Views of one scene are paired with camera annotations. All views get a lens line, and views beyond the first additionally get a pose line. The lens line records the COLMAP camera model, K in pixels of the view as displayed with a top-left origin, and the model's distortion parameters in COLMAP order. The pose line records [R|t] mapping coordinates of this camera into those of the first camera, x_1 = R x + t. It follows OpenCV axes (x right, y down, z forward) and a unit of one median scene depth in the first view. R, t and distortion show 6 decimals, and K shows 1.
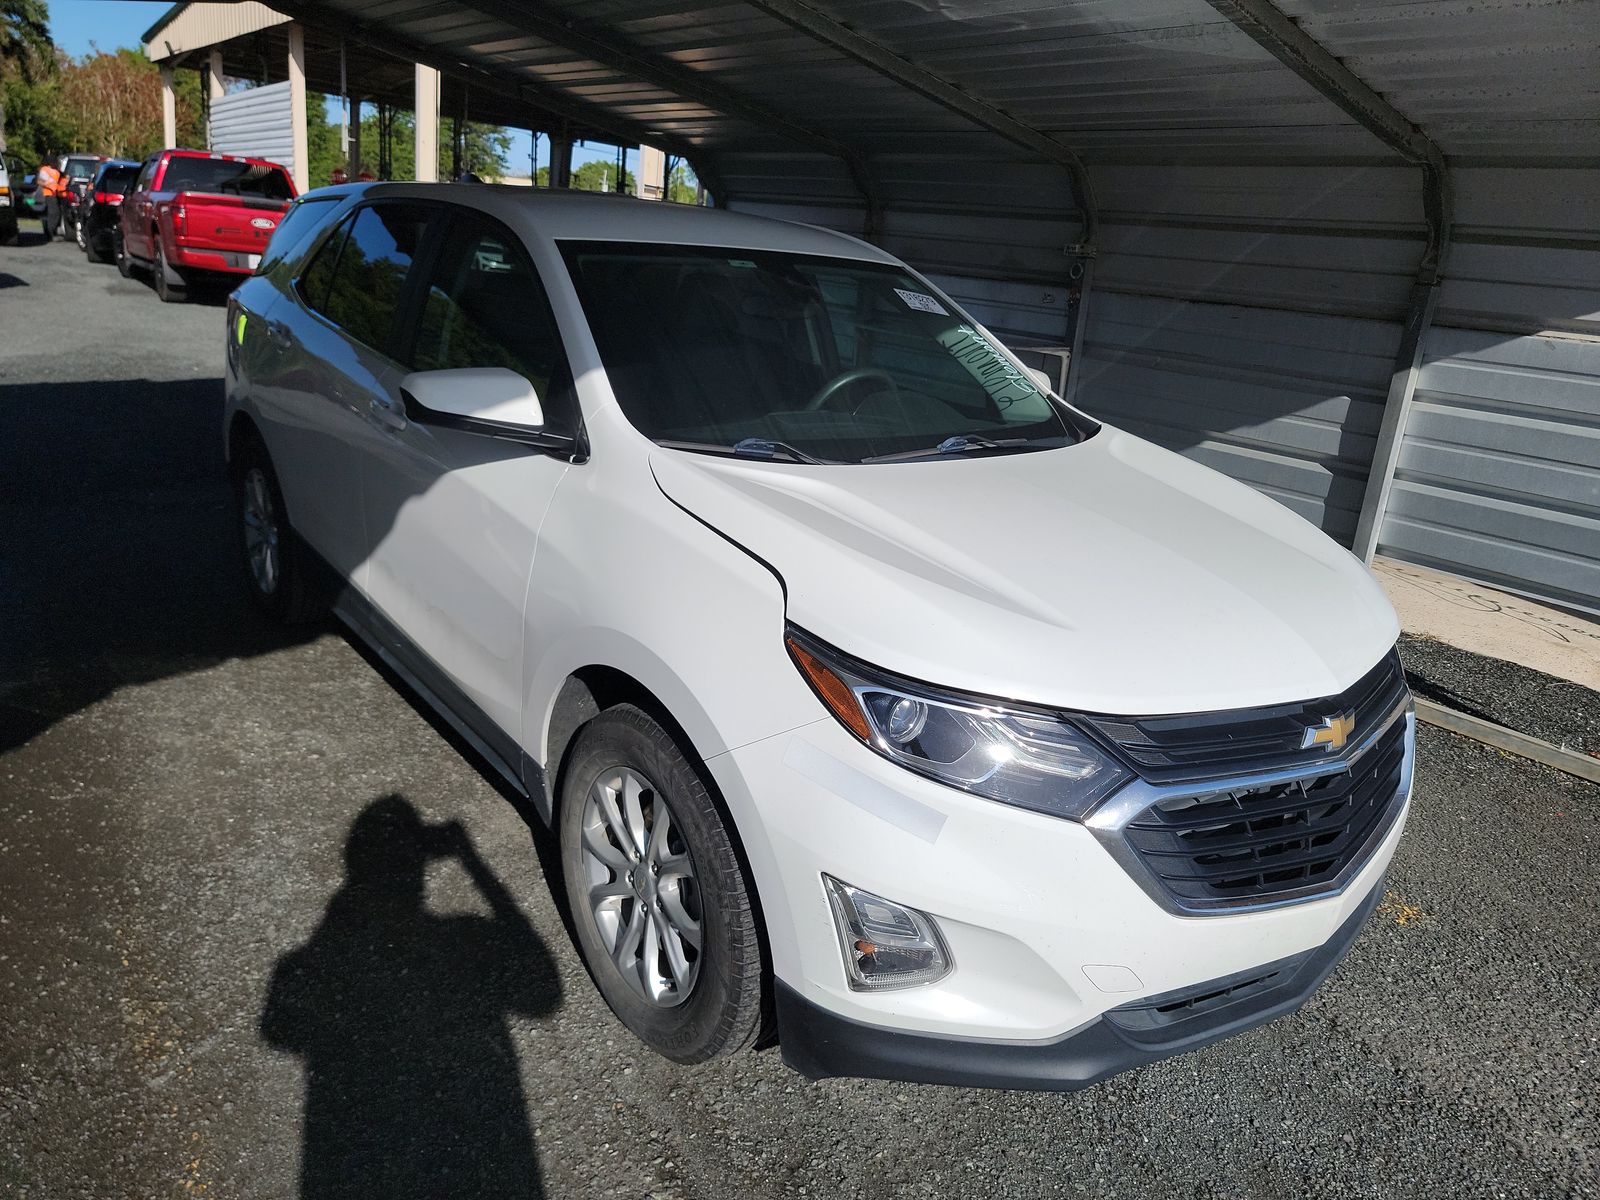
lens RADIAL K [[1119.8, 0, 800.0], [0, 1119.8, 600.0], [0, 0, 1]] dist [0.076508, -0.070462]
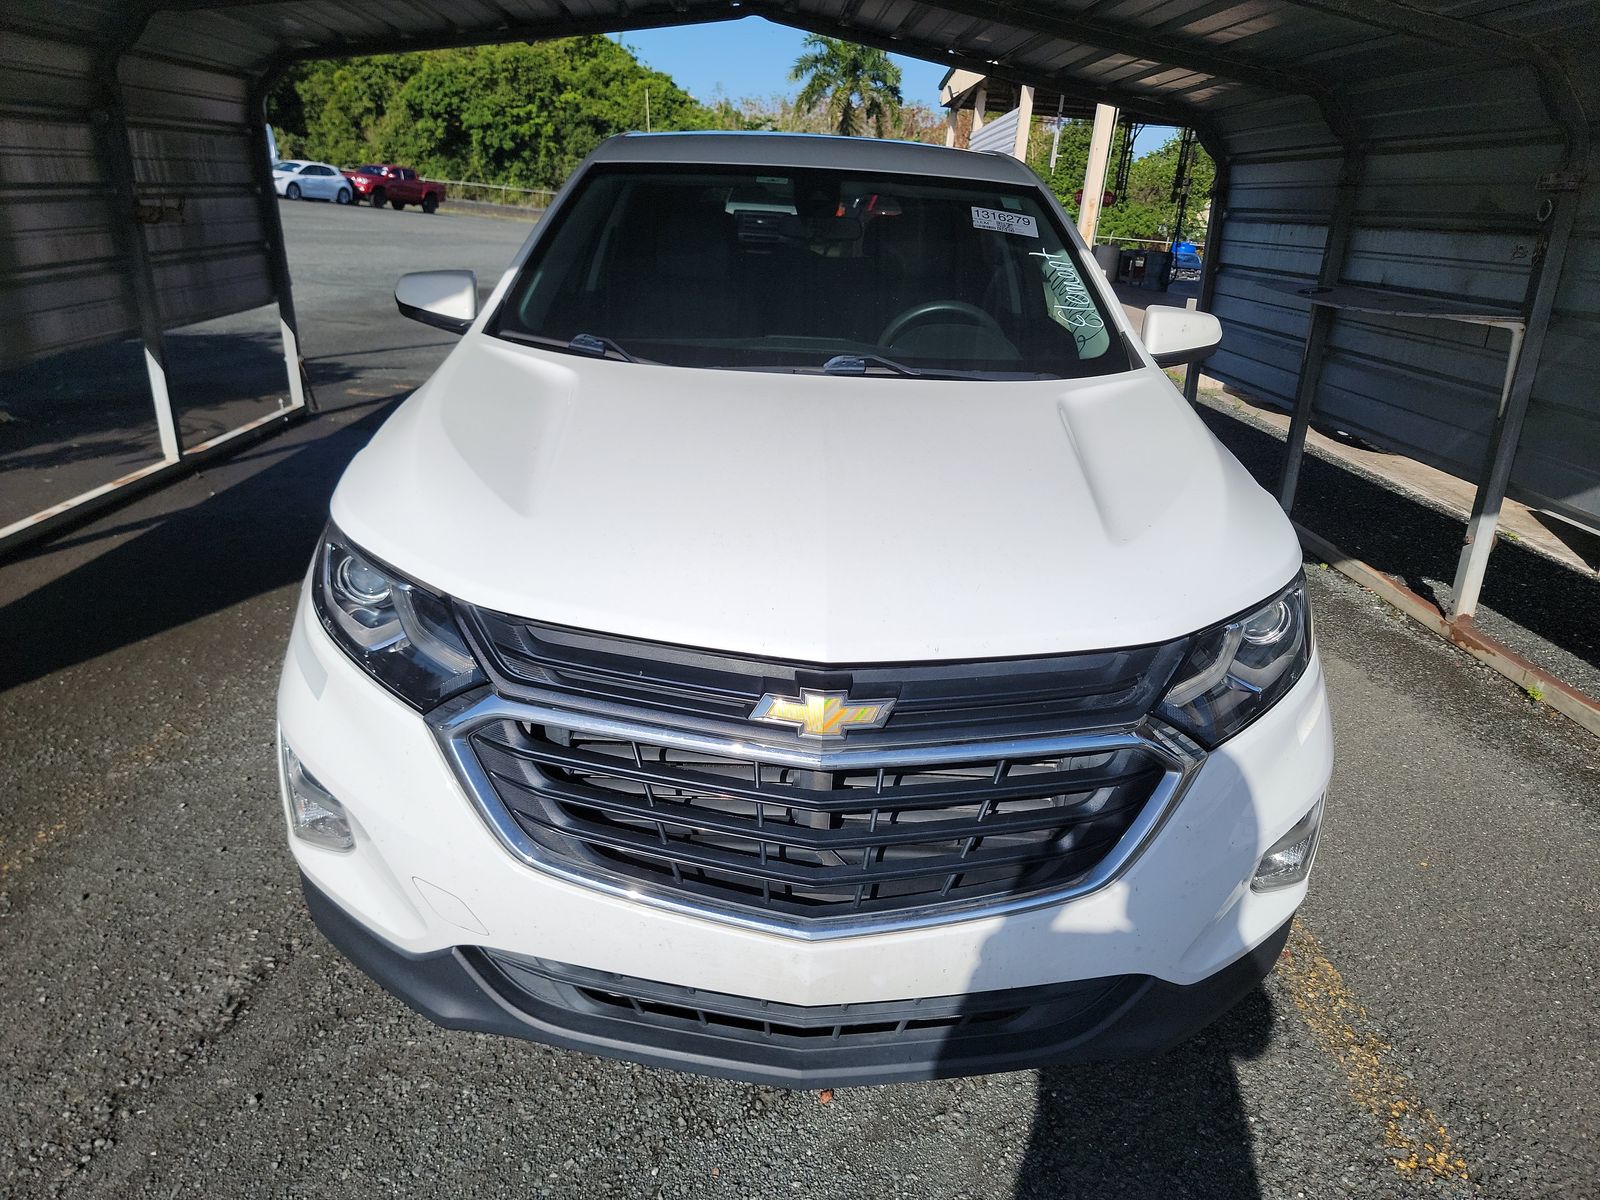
lens RADIAL K [[1119.8, 0, 800.0], [0, 1119.8, 600.0], [0, 0, 1]] dist [0.076508, -0.070462]
pose [[0.774928, 0.164042, -0.610390, 0.352128], [-0.178983, 0.983156, 0.036992, 0.007559], [0.606177, 0.080583, 0.791237, 0.161997]]
